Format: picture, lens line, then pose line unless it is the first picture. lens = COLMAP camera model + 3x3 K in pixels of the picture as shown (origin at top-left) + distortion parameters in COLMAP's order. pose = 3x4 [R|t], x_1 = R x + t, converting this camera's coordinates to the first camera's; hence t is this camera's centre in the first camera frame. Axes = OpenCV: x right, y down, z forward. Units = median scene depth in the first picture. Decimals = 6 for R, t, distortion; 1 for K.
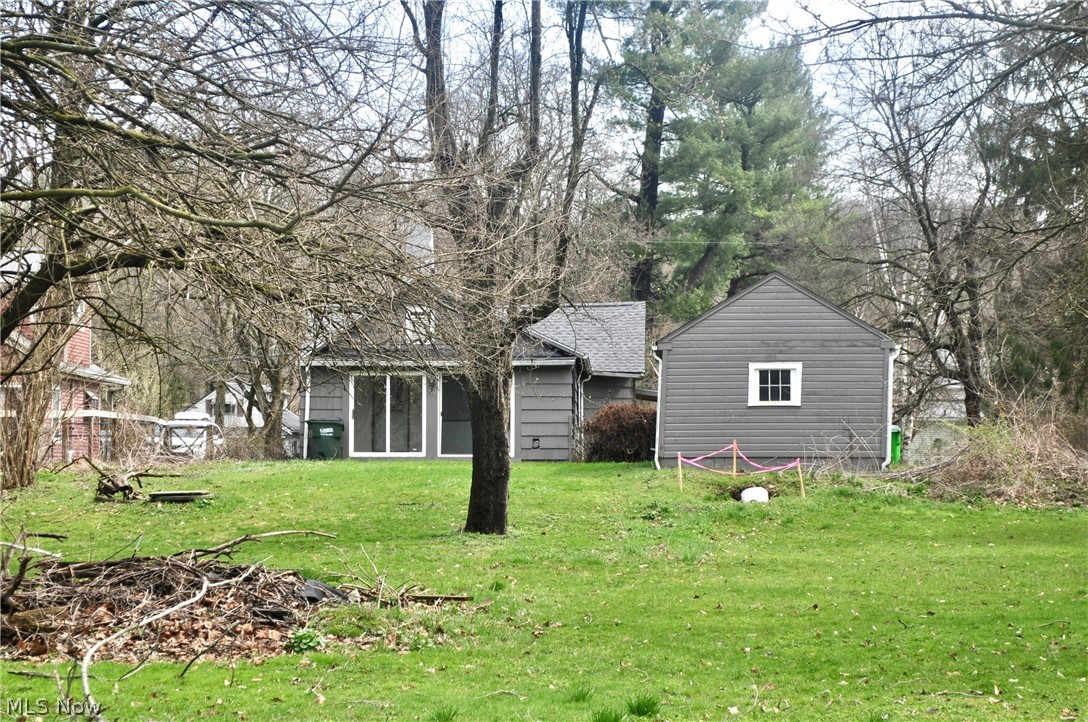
lens RADIAL K [[2561.0, 0, 544.0], [0, 2561.0, 361.0], [0, 0, 1]] dist [0.016661, -0.002037]
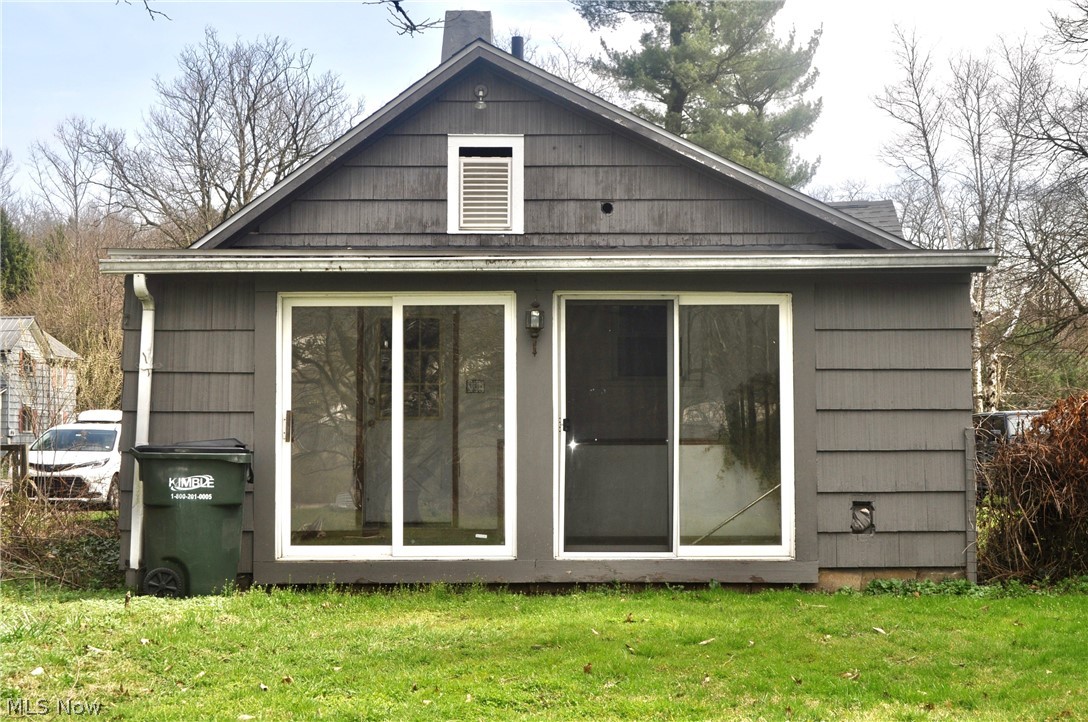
lens RADIAL K [[1507.7, 0, 544.0], [0, 1507.7, 361.0], [0, 0, 1]] dist [-0.211187, -0.000048]
pose [[0.999572, -0.002232, 0.029154, -0.048238], [0.002513, 0.999951, -0.009602, 0.014509], [-0.029131, 0.009672, 0.999529, 0.814773]]
